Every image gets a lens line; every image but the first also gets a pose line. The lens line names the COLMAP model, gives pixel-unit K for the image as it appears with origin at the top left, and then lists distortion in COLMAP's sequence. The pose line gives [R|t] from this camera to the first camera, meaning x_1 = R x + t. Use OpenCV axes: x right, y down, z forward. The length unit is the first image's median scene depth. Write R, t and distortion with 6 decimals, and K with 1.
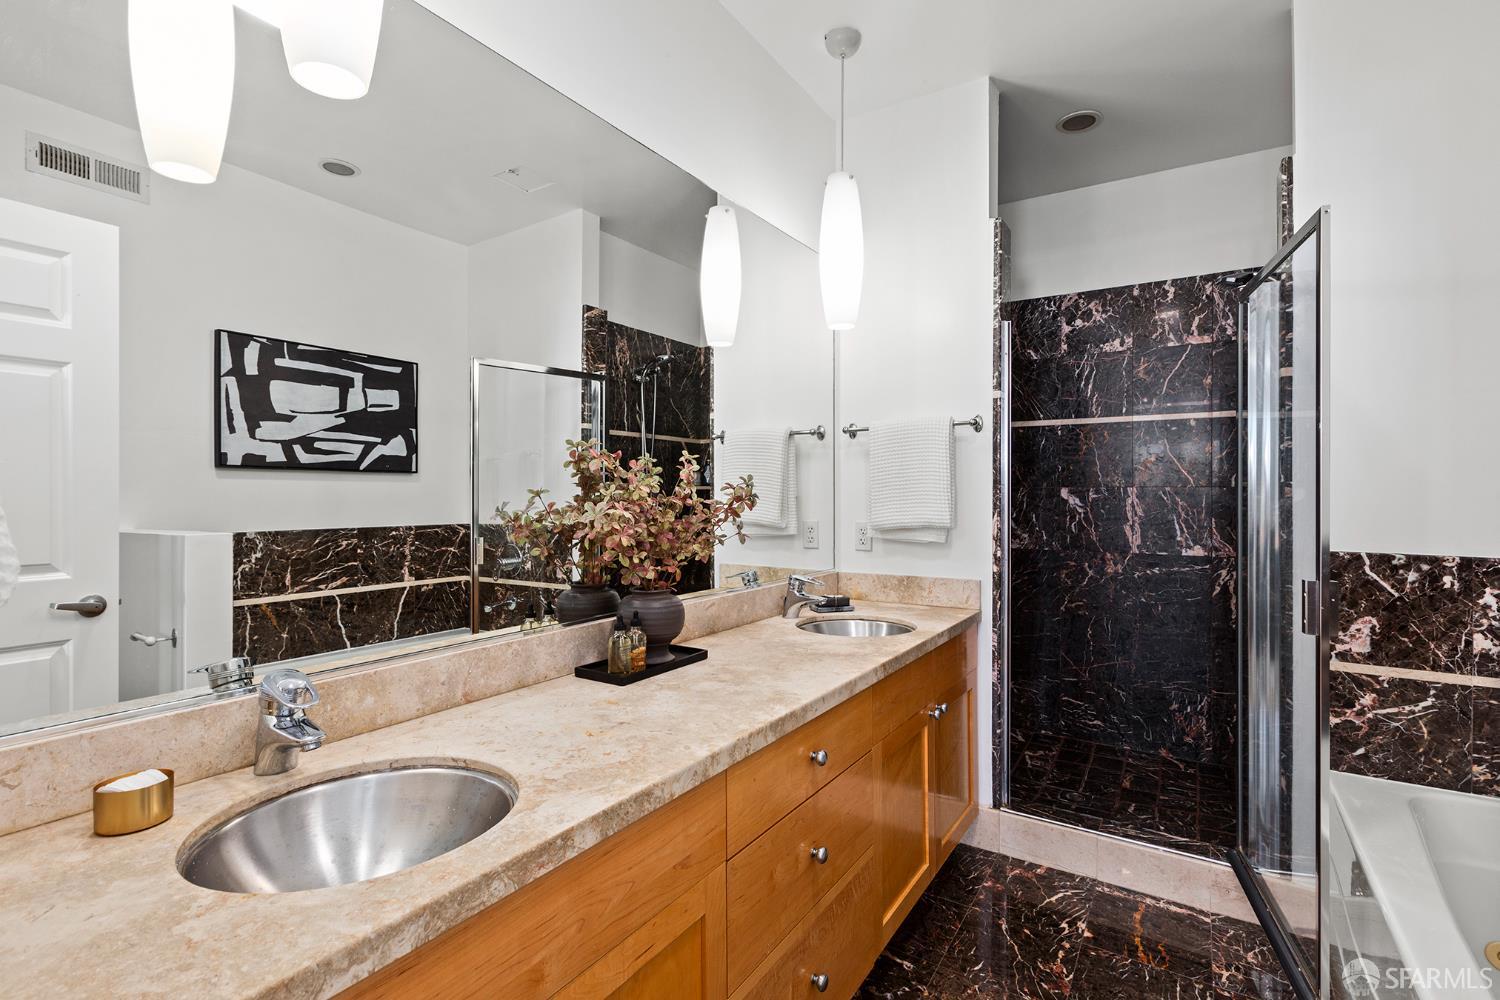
lens RADIAL K [[706.3, 0, 746.4], [0, 706.3, 485.0], [0, 0, 1]] dist [0.039140, 0.000089]
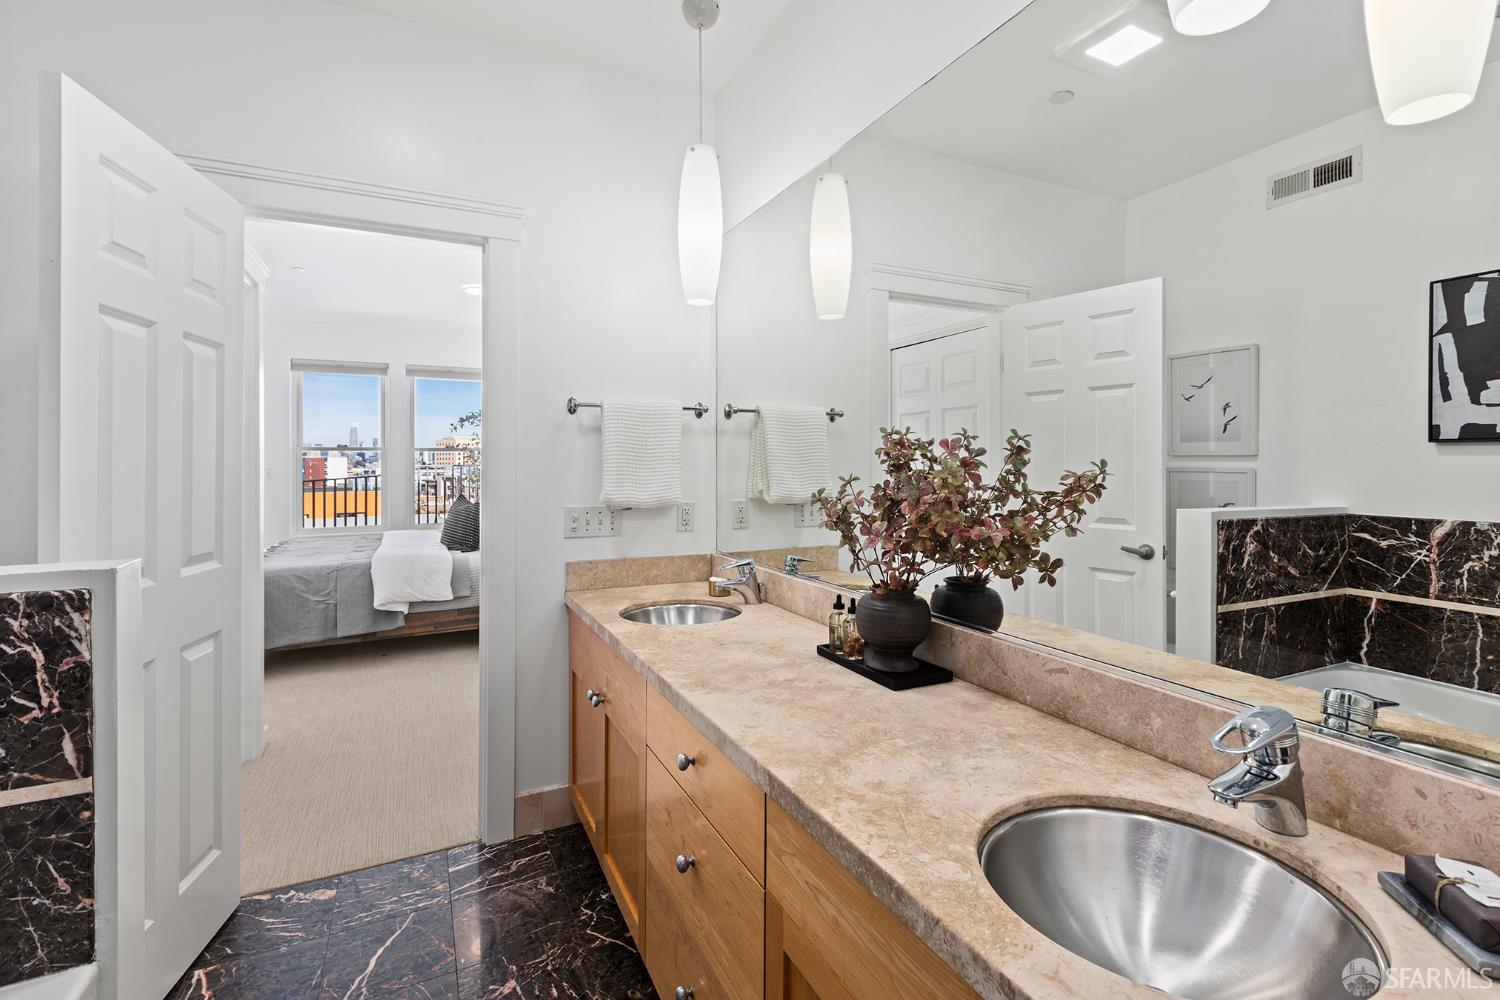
lens RADIAL K [[688.1, 0, 744.0], [0, 688.1, 452.3], [0, 0, 1]] dist [0.001983, 0.000253]
pose [[-0.509932, 0.000428, -0.860215, 0.394309], [0.003279, 0.999994, -0.001446, -0.013459], [0.860208, -0.003558, -0.509930, 0.710043]]
